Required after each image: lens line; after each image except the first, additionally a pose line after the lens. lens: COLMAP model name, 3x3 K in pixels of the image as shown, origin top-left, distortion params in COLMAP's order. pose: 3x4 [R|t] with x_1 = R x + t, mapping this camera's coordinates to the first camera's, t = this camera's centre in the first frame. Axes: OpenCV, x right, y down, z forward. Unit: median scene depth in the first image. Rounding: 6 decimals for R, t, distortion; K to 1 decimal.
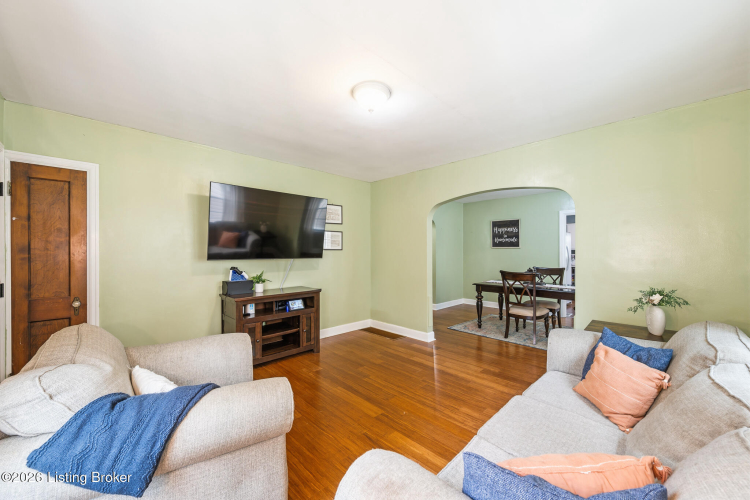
lens RADIAL K [[292.7, 0, 375.0], [0, 292.7, 250.0], [0, 0, 1]] dist [-0.000077, -0.000040]
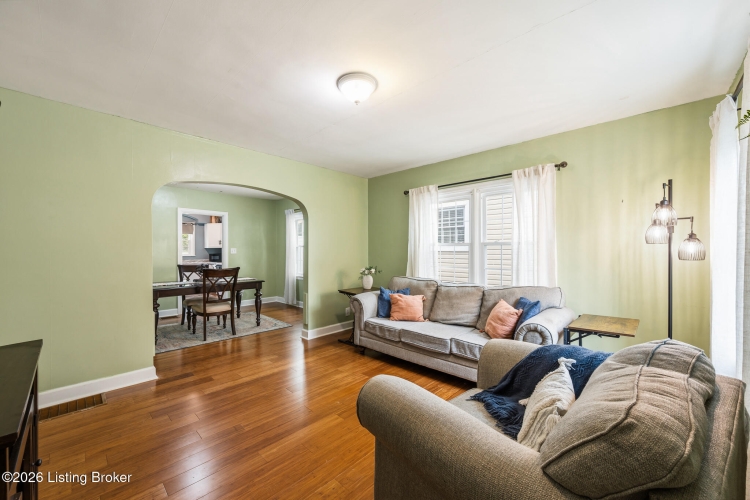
lens RADIAL K [[292.7, 0, 375.0], [0, 292.7, 250.0], [0, 0, 1]] dist [-0.000077, -0.000040]
pose [[-0.036523, 0.003749, 0.999326, -0.596501], [-0.002250, 0.999990, -0.003834, 0.016973], [-0.999330, -0.002388, -0.036514, 0.585266]]
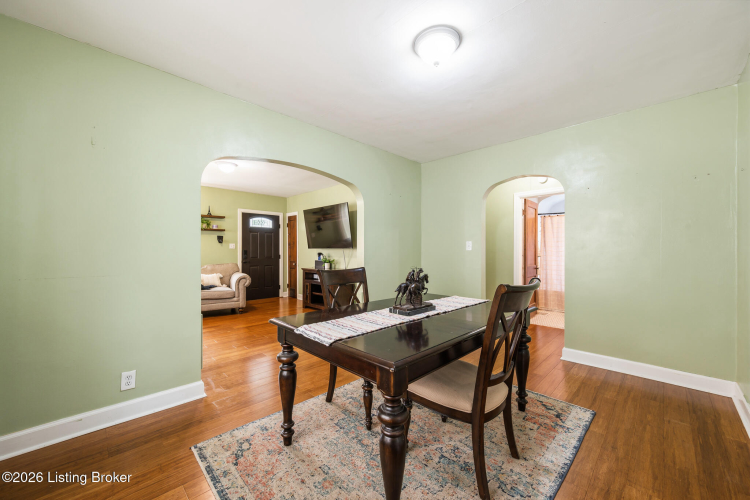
lens RADIAL K [[292.7, 0, 375.0], [0, 292.7, 250.0], [0, 0, 1]] dist [-0.000077, -0.000040]
pose [[0.018408, -0.002011, -0.999829, 1.221669], [0.001396, 0.999997, -0.001986, 0.041473], [0.999830, -0.001360, 0.018410, 1.195134]]
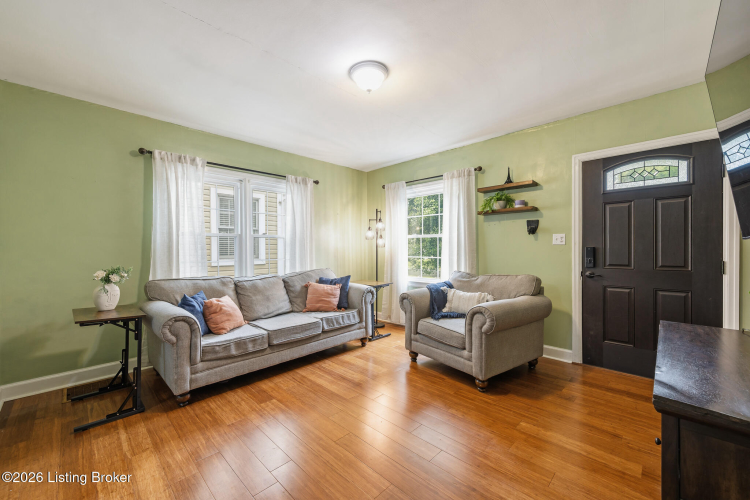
lens RADIAL K [[298.8, 0, 370.4], [0, 298.8, 249.1], [0, 0, 1]] dist [-0.000224, -0.000042]
pose [[-0.999837, 0.003882, -0.017612, 0.005562], [0.003890, 0.999992, -0.000446, 0.040131], [0.017611, -0.000515, -0.999845, 1.211020]]
